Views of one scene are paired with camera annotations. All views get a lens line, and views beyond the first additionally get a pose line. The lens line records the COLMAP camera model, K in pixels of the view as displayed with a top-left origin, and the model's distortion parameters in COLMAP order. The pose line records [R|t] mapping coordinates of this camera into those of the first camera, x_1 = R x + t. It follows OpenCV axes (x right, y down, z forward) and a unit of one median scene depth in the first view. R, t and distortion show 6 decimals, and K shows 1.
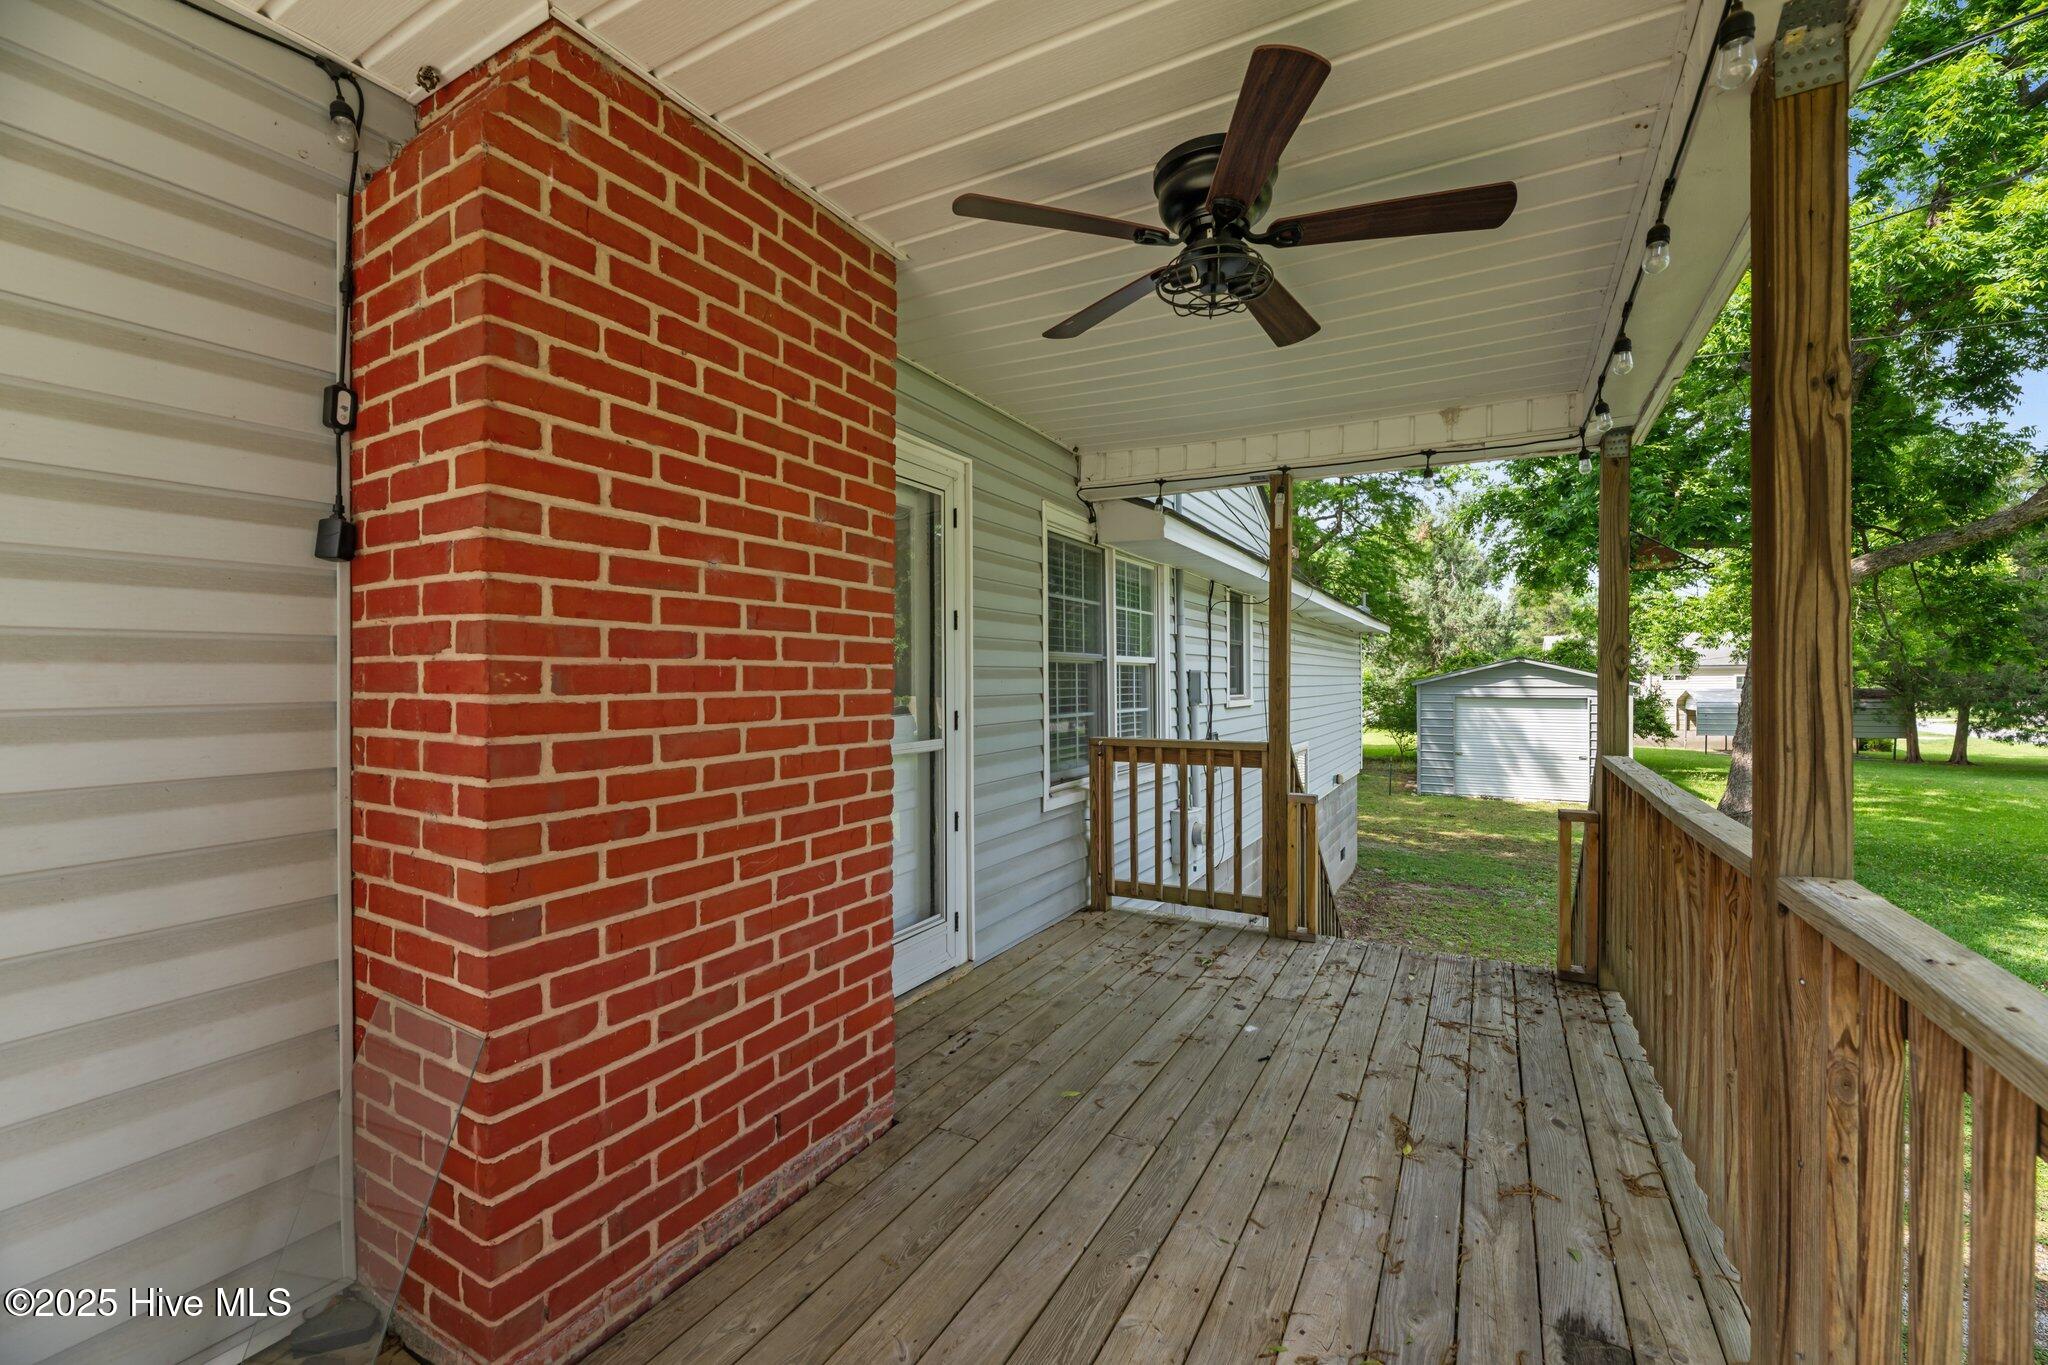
lens RADIAL K [[809.7, 0, 1020.4], [0, 809.7, 694.4], [0, 0, 1]] dist [0.014866, -0.000306]
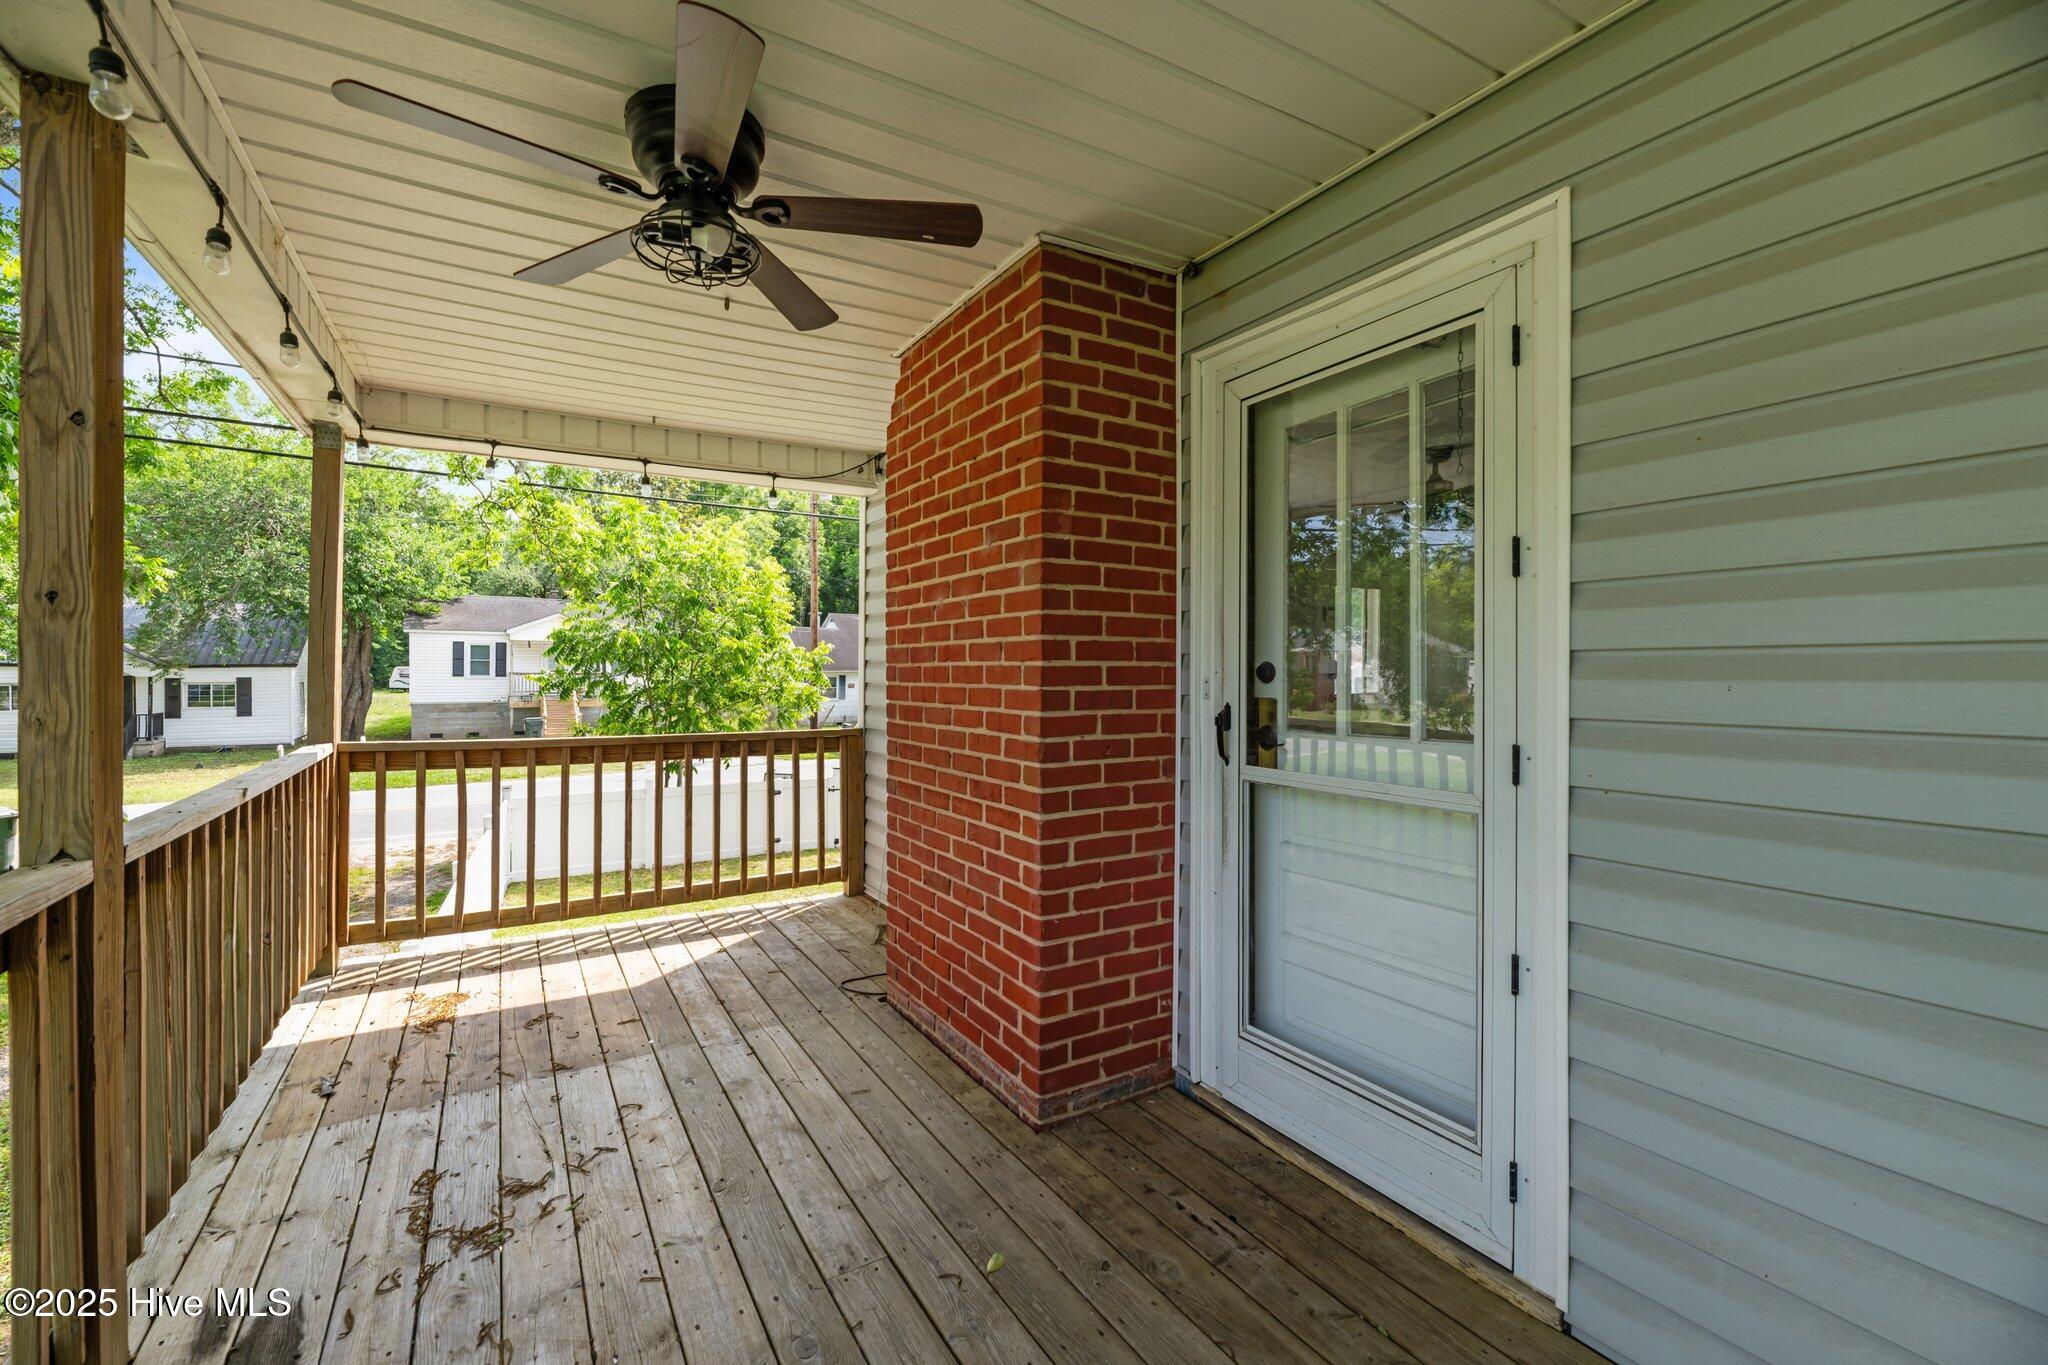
lens RADIAL K [[870.5, 0, 1028.7], [0, 870.5, 663.3], [0, 0, 1]] dist [0.017838, -0.000009]
pose [[-0.476668, 0.005001, -0.879069, 0.837053], [-0.006055, 0.999941, 0.008972, -0.047247], [0.879062, 0.009599, -0.476610, 1.611446]]
